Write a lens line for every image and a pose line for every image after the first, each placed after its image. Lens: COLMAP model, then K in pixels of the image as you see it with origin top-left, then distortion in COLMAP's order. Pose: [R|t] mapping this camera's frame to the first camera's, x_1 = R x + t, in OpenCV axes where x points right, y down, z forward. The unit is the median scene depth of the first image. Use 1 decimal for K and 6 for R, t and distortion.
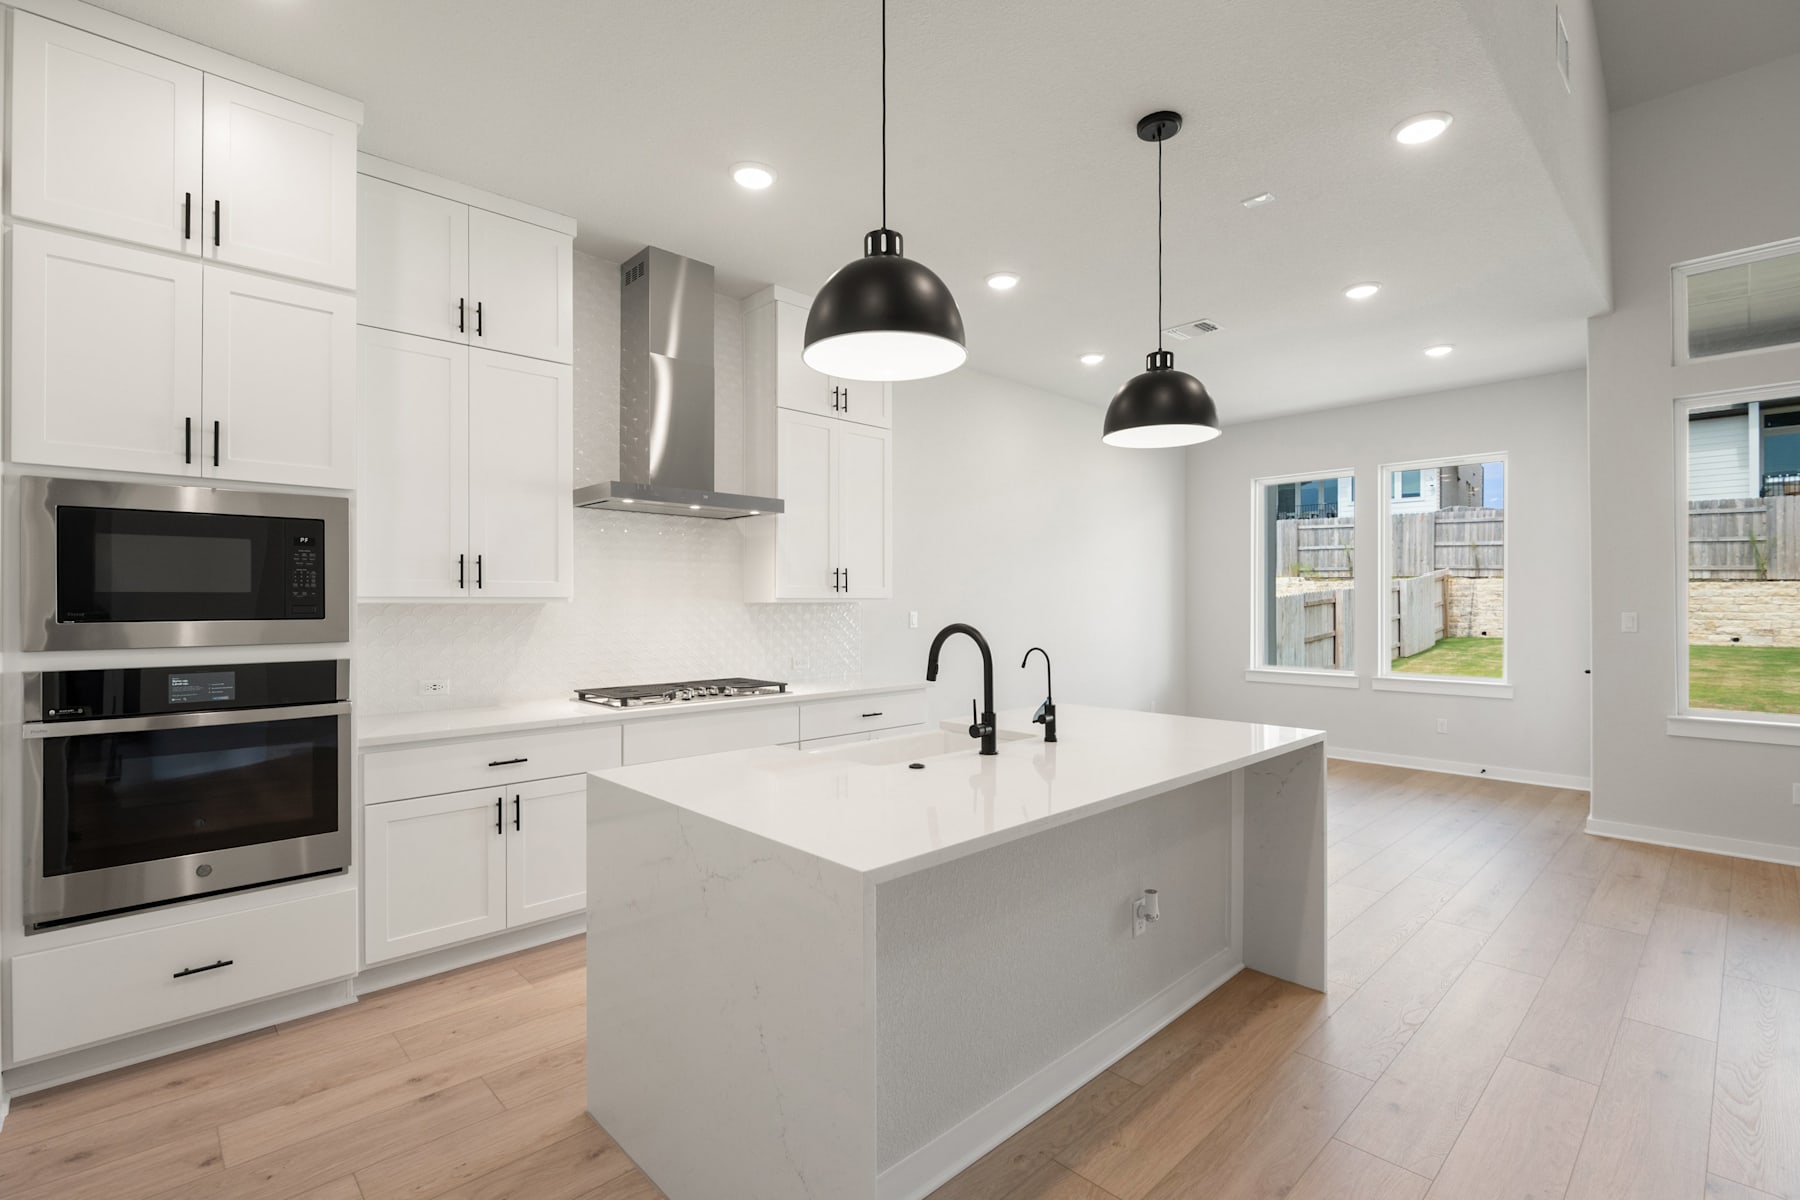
lens RADIAL K [[815.4, 0, 902.9], [0, 815.4, 604.9], [0, 0, 1]] dist [-0.003672, -0.003146]
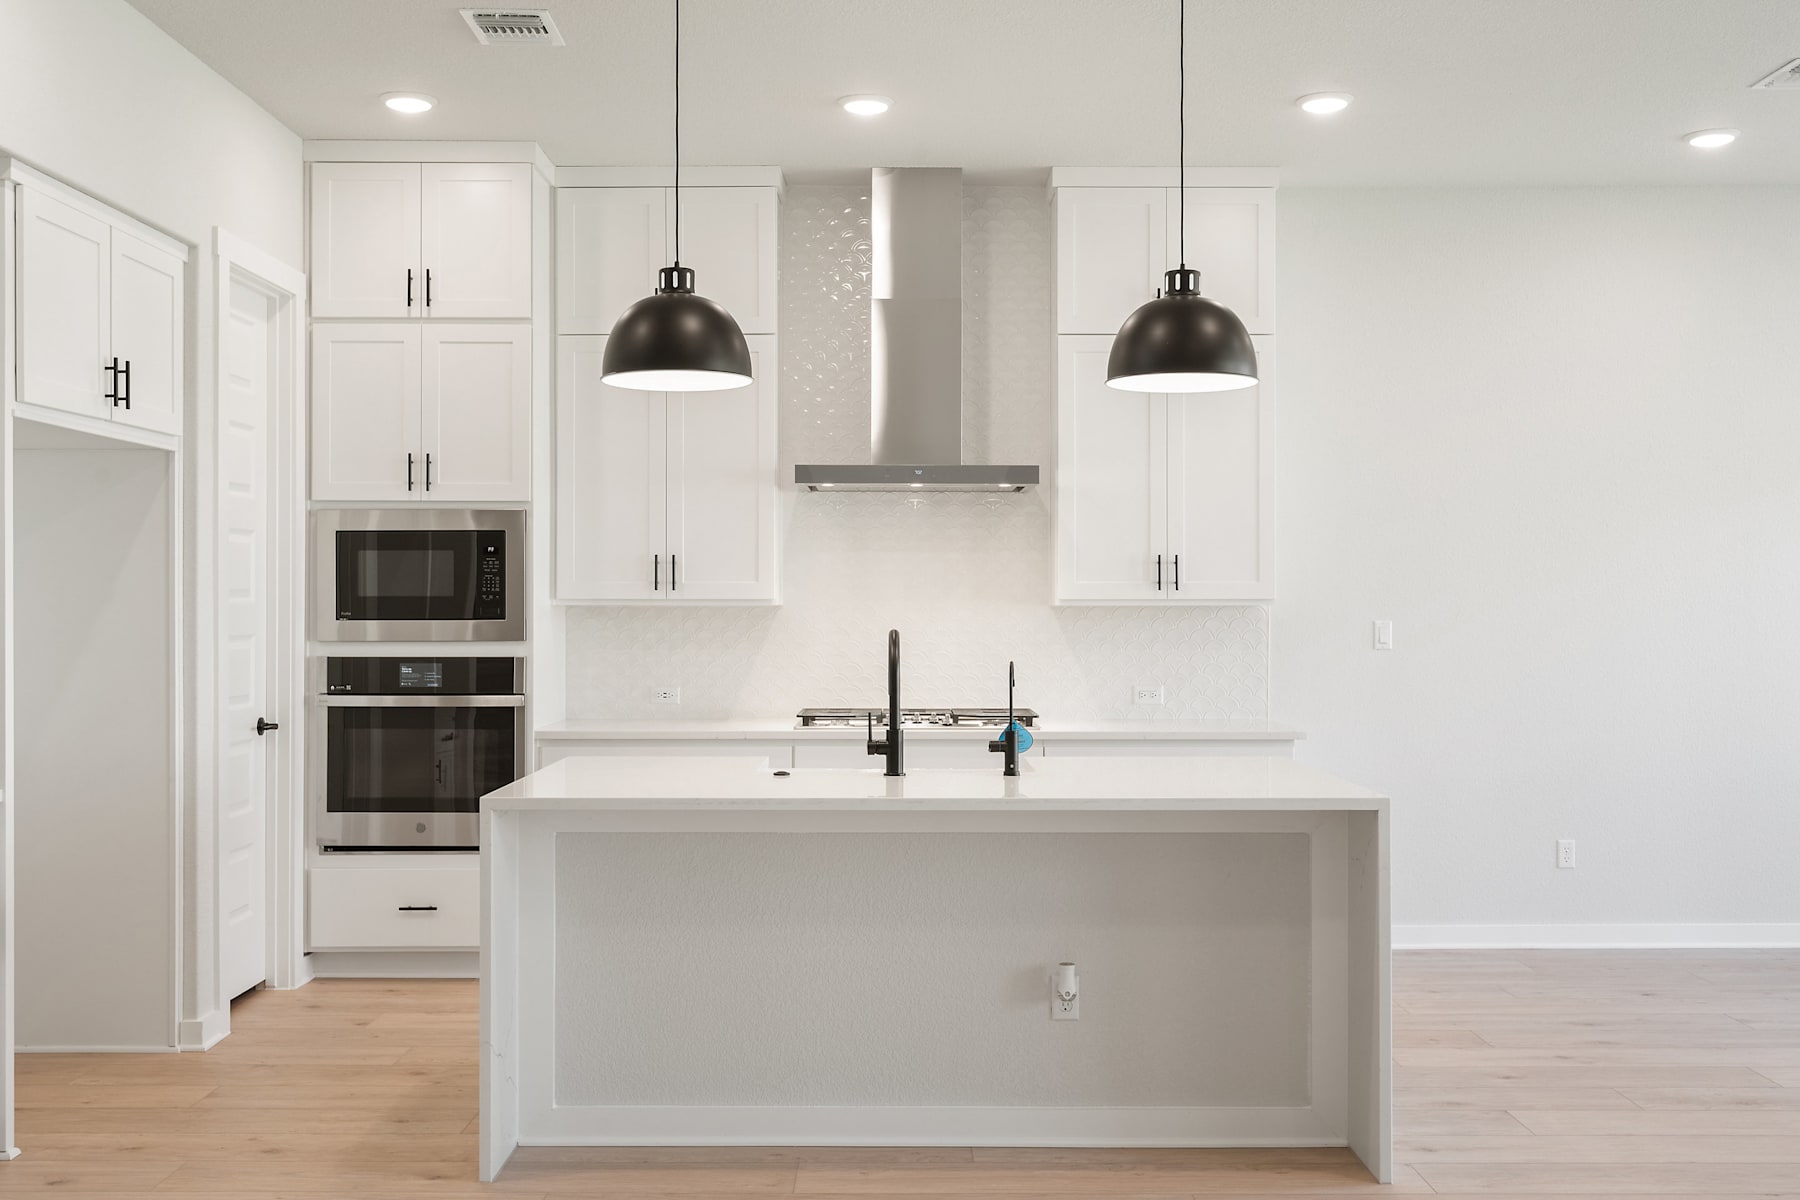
lens RADIAL K [[1756.7, 0, 900.8], [0, 1756.7, 598.5], [0, 0, 1]] dist [0.007586, 0.000000]
pose [[0.725075, 0.000346, -0.688670, 0.510987], [-0.003635, 0.999988, -0.003324, -0.002052], [0.688660, 0.004913, 0.725067, -0.141636]]
